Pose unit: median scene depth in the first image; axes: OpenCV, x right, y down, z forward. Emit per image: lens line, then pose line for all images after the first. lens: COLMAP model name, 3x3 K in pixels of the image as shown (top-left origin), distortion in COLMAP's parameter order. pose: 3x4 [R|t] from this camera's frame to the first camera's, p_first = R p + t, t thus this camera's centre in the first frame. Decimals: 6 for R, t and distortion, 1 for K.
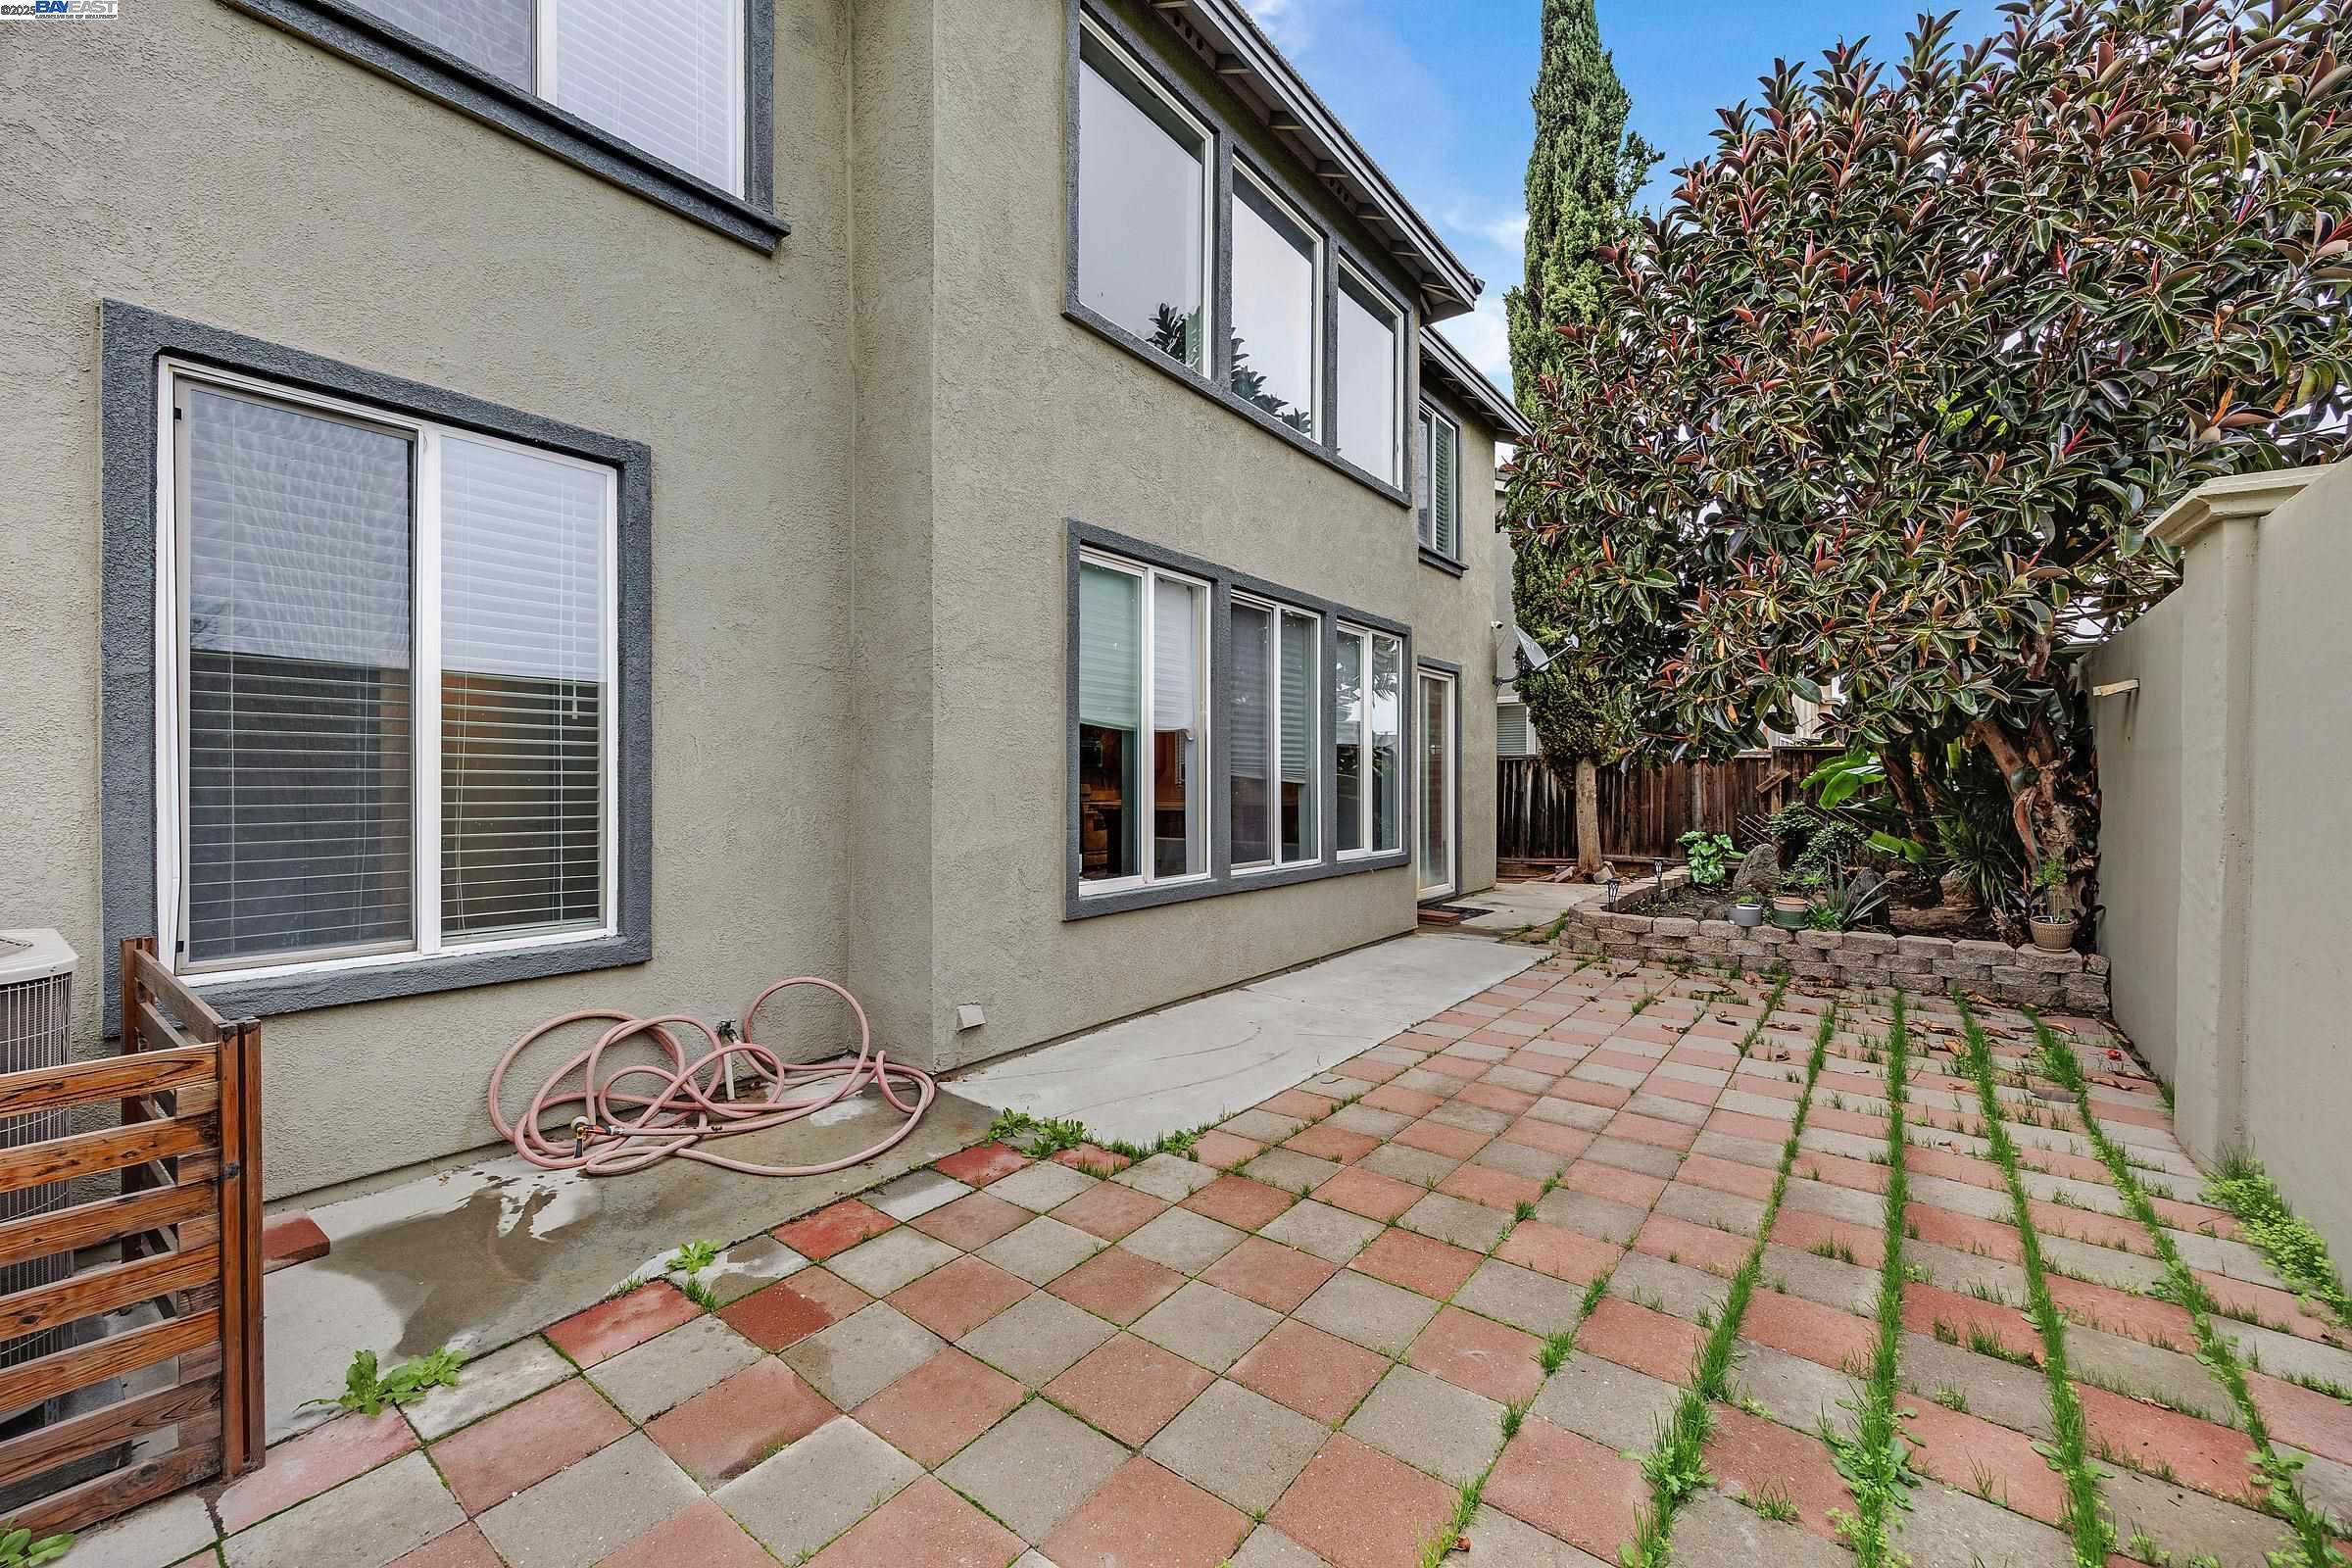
lens RADIAL K [[895.8, 0, 1152.7], [0, 895.8, 789.7], [0, 0, 1]] dist [-0.003494, 0.000620]
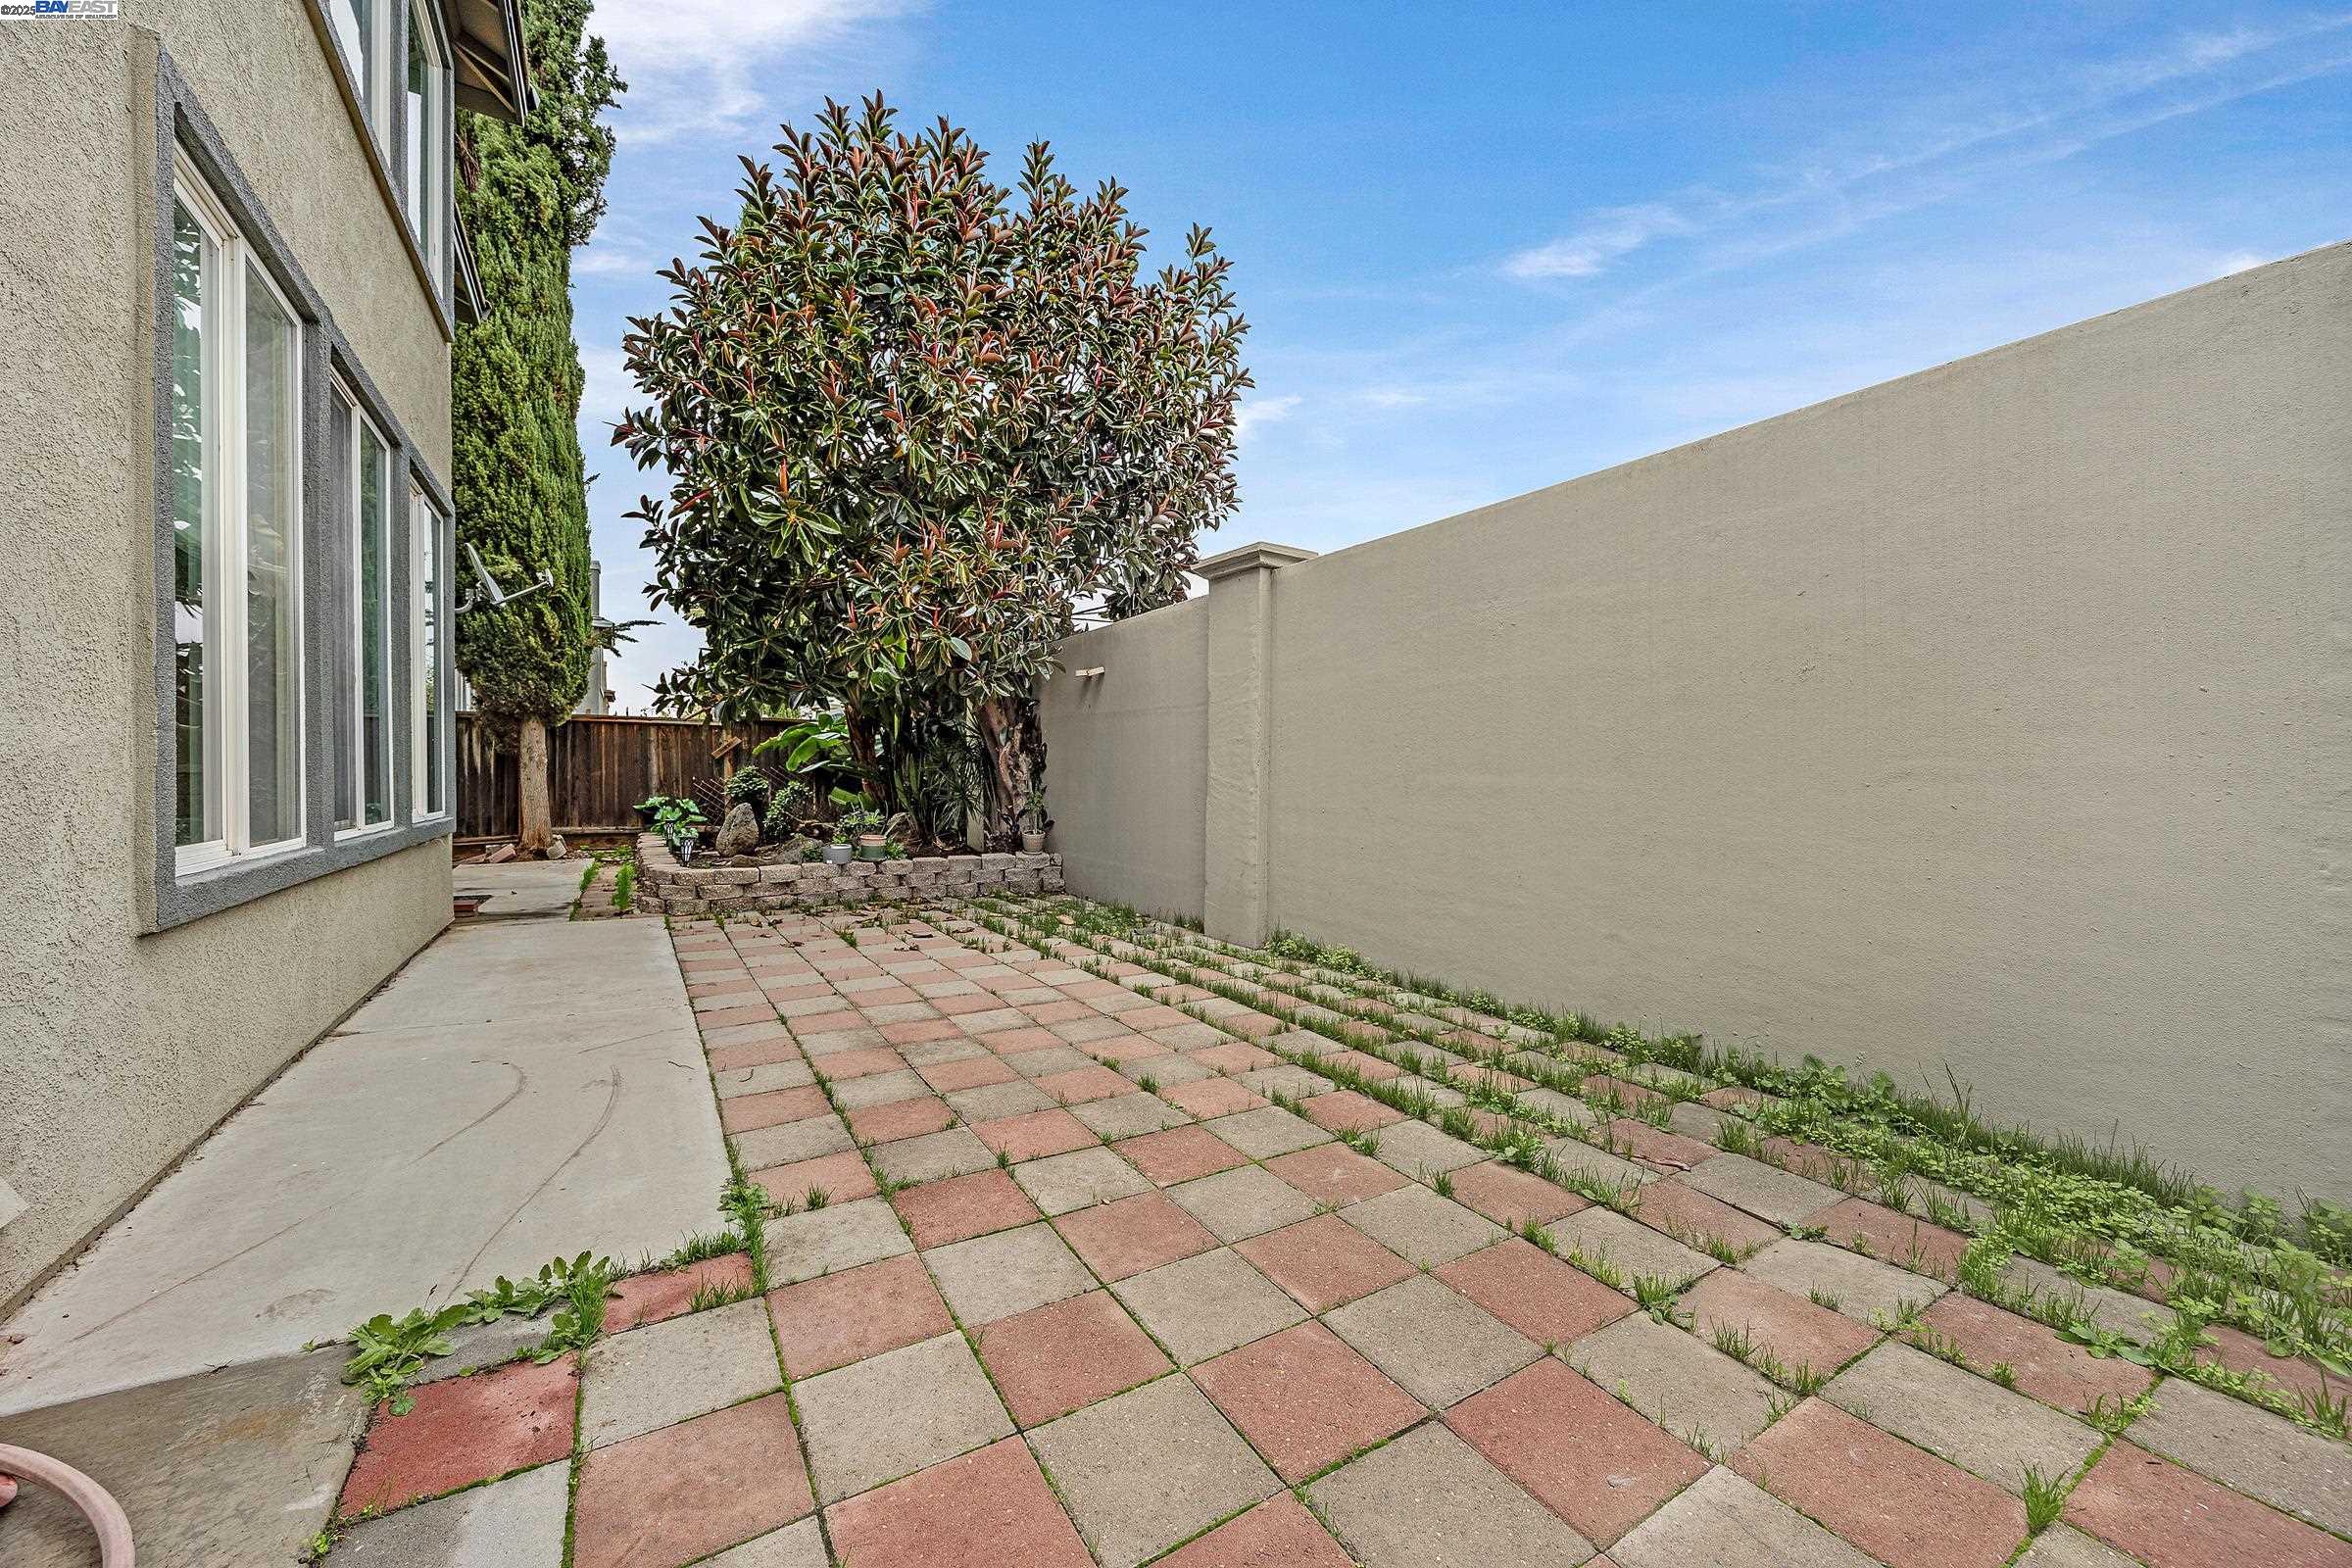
lens RADIAL K [[895.8, 0, 1162.2], [0, 895.8, 778.9], [0, 0, 1]] dist [-0.003494, 0.000620]
pose [[0.367900, -0.006062, 0.929845, -0.335124], [0.001550, 0.999981, 0.005906, 0.068042], [-0.929864, -0.000732, 0.367903, 0.371831]]
